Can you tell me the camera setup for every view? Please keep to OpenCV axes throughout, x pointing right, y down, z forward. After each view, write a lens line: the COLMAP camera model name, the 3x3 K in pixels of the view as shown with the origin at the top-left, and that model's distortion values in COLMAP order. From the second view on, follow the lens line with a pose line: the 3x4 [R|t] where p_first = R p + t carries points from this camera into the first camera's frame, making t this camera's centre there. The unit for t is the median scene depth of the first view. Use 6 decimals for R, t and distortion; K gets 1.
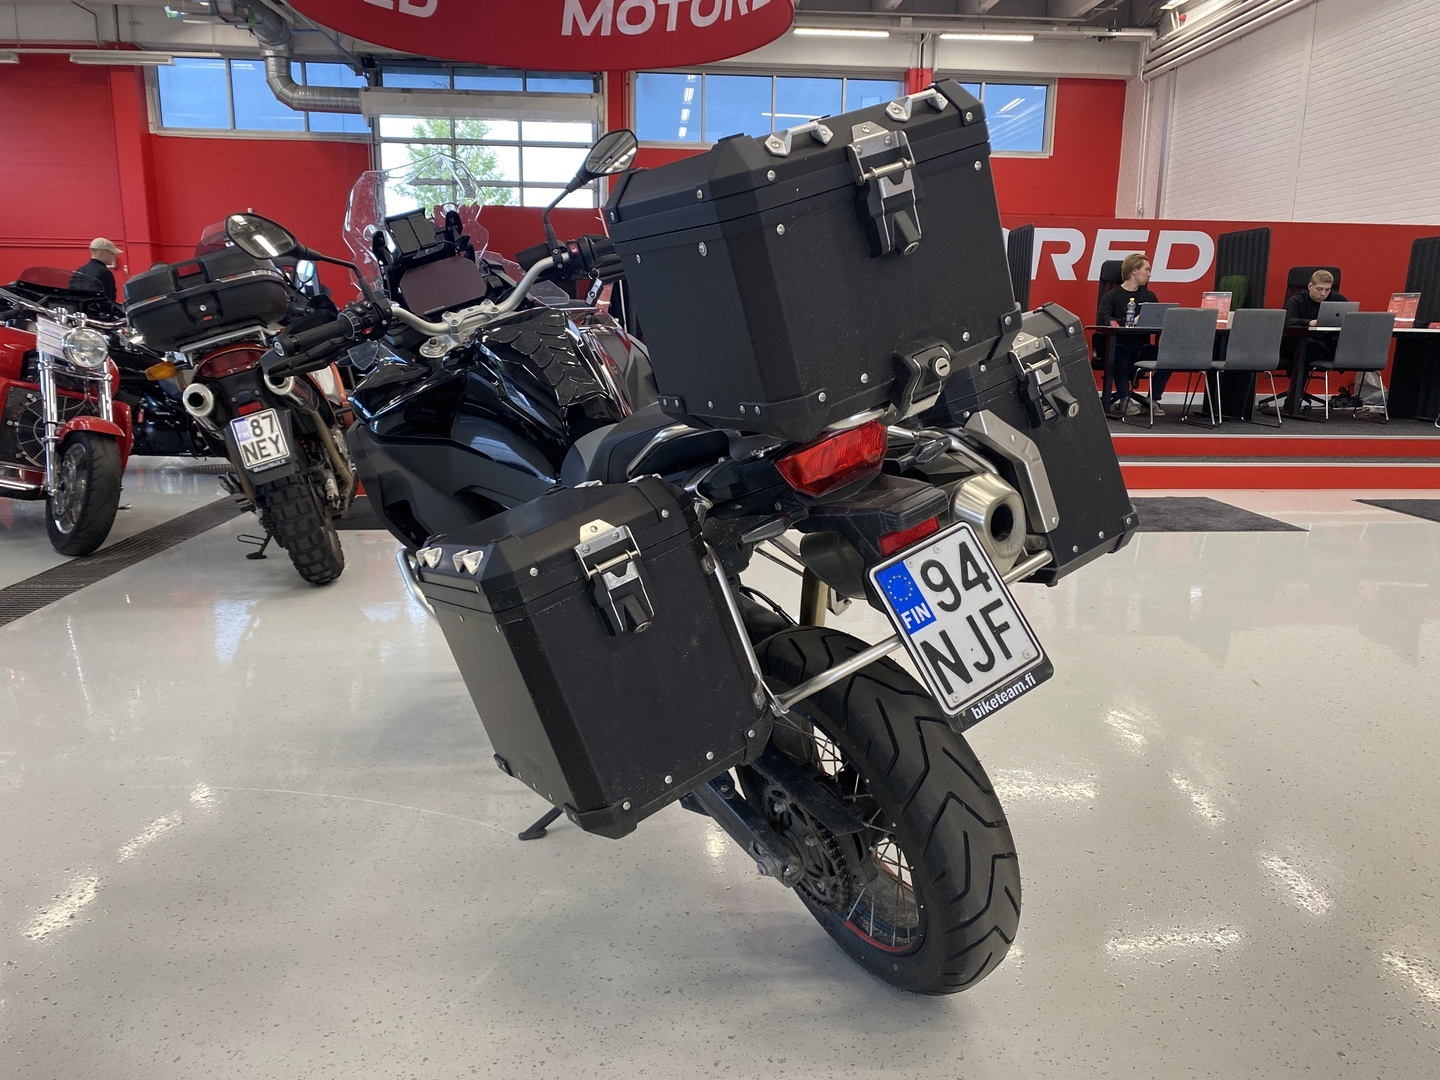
lens RADIAL K [[1098.2, 0, 720.0], [0, 1098.2, 540.0], [0, 0, 1]] dist [0.049151, -0.067125]
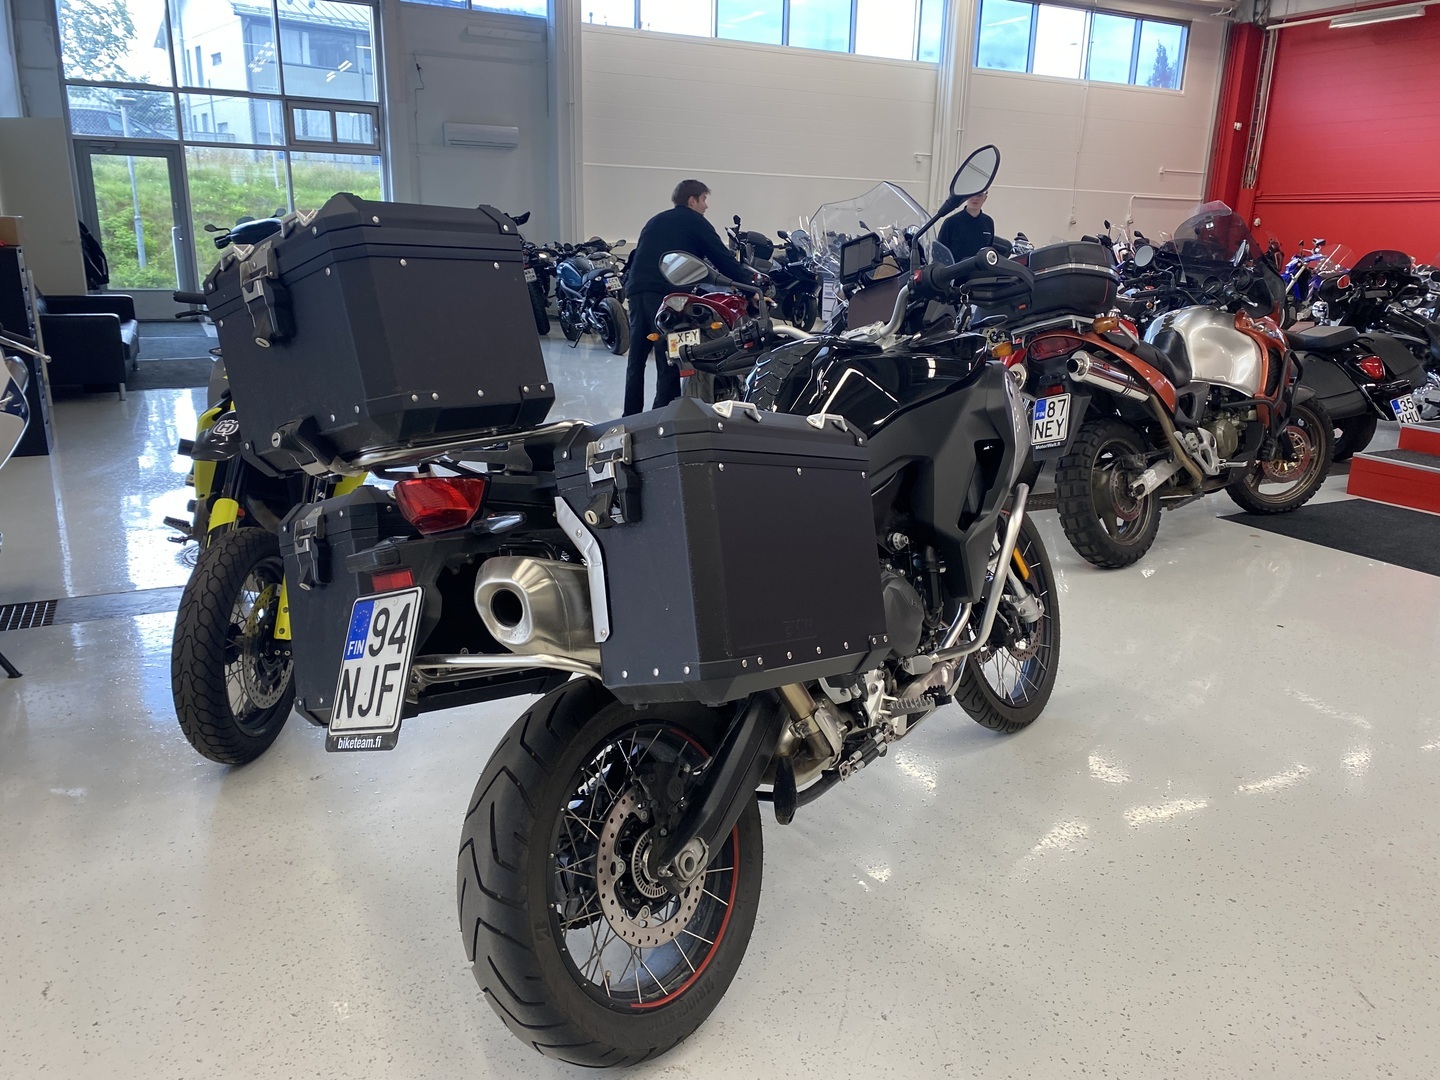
lens RADIAL K [[1084.9, 0, 720.0], [0, 1084.9, 540.0], [0, 0, 1]] dist [0.000869, -0.001236]
pose [[0.419699, 0.243178, -0.874481, 1.200331], [-0.199709, 0.964573, 0.172383, -0.287773], [0.885420, 0.102293, 0.453395, 0.737790]]
